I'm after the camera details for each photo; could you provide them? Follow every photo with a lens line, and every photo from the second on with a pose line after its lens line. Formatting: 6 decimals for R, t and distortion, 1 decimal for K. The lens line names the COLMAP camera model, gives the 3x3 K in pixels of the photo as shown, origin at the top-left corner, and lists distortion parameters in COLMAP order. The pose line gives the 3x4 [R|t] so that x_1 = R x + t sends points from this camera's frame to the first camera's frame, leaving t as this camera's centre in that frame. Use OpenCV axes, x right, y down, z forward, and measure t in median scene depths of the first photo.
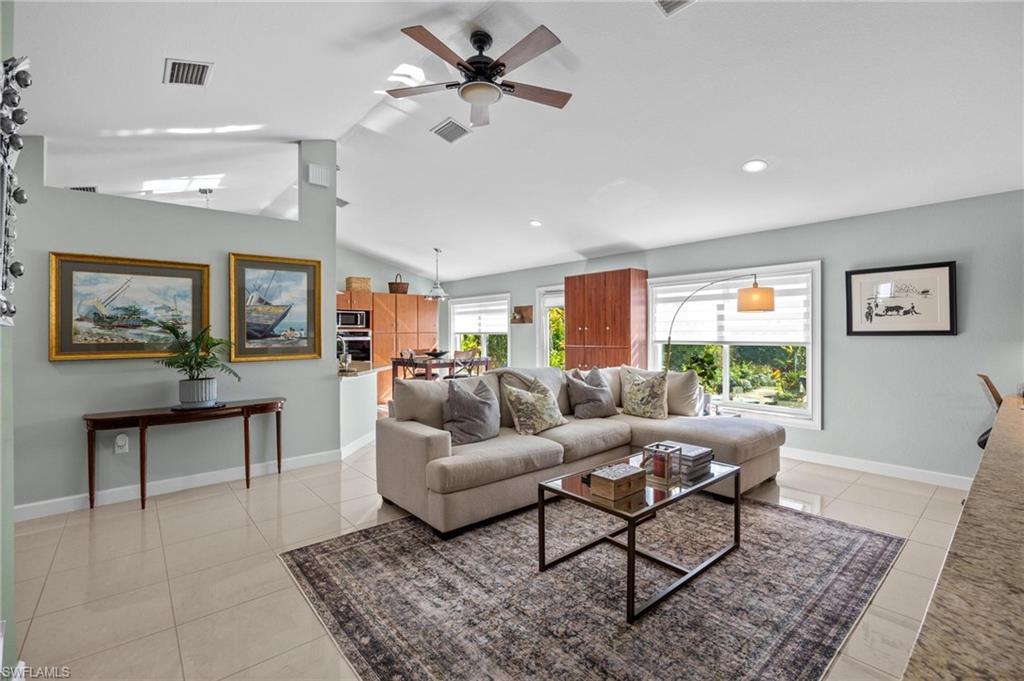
lens RADIAL K [[452.4, 0, 513.2], [0, 452.4, 334.1], [0, 0, 1]] dist [-0.013708, 0.000758]
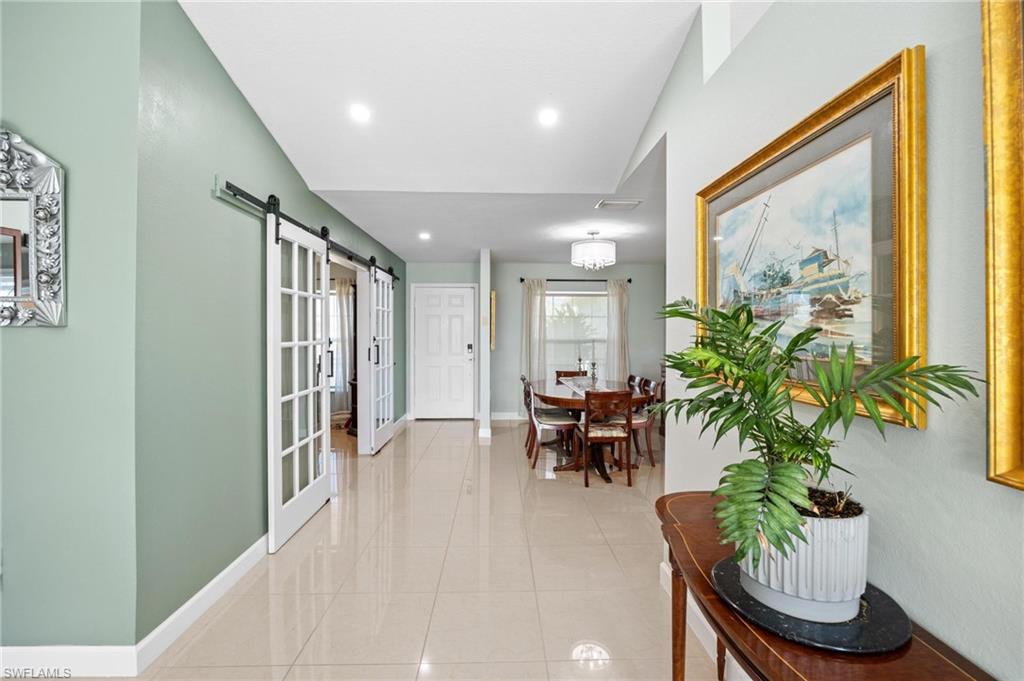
lens RADIAL K [[455.2, 0, 516.6], [0, 455.2, 331.0], [0, 0, 1]] dist [-0.013741, 0.001089]
pose [[-0.620326, 0.003673, -0.784336, -0.371470], [-0.002432, 0.999975, 0.006606, -0.004339], [0.784340, 0.006005, -0.620302, 1.052200]]
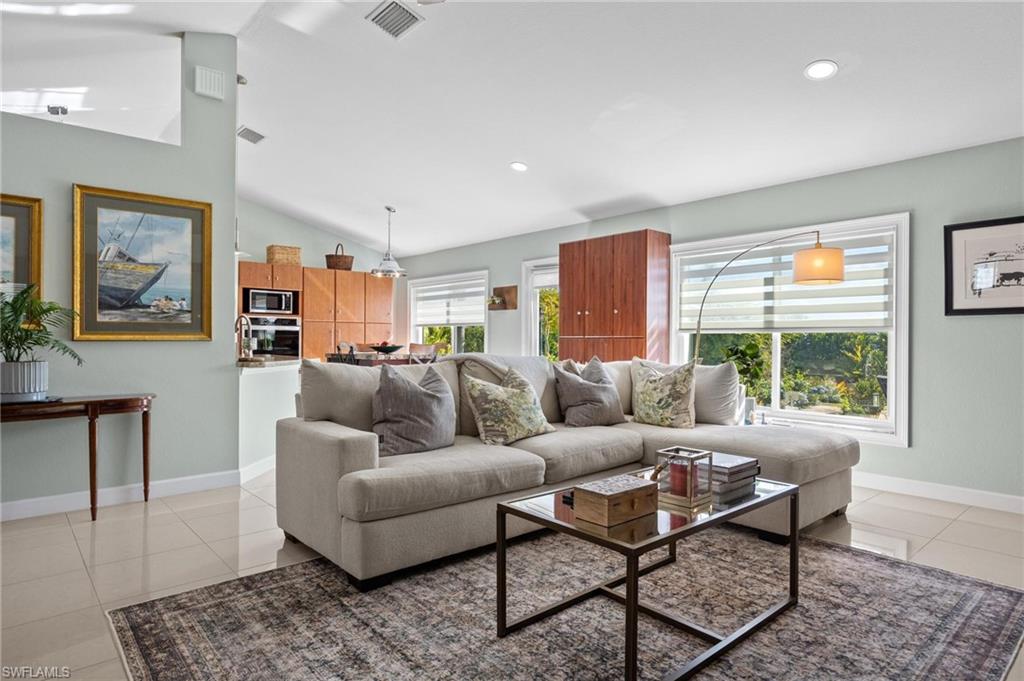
lens RADIAL K [[574.6, 0, 512.0], [0, 574.6, 340.5], [0, 0, 1]] dist [0.002973, -0.003587]
pose [[0.999864, 0.009653, 0.013382, 0.045610], [-0.009580, 0.999939, -0.005515, 0.067574], [-0.013435, 0.005386, 0.999895, 0.108244]]
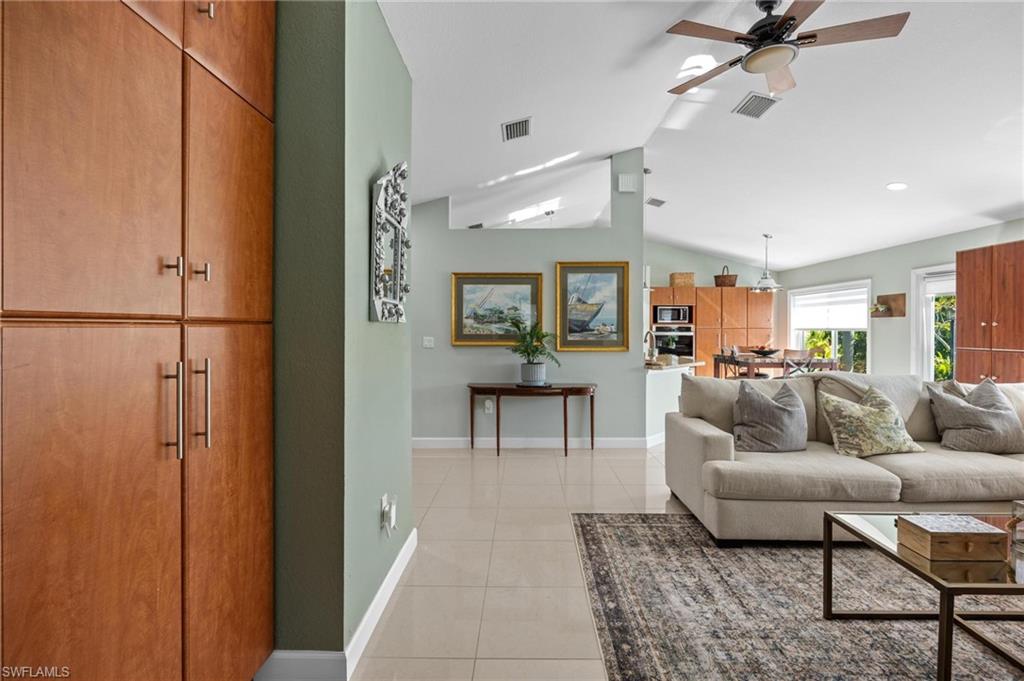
lens RADIAL K [[455.2, 0, 516.6], [0, 455.2, 331.0], [0, 0, 1]] dist [-0.013741, 0.001089]
pose [[0.743028, 0.011376, -0.669164, 0.133297], [-0.008183, 0.999935, 0.007913, -0.001678], [0.669210, -0.000404, 0.743073, 0.005920]]
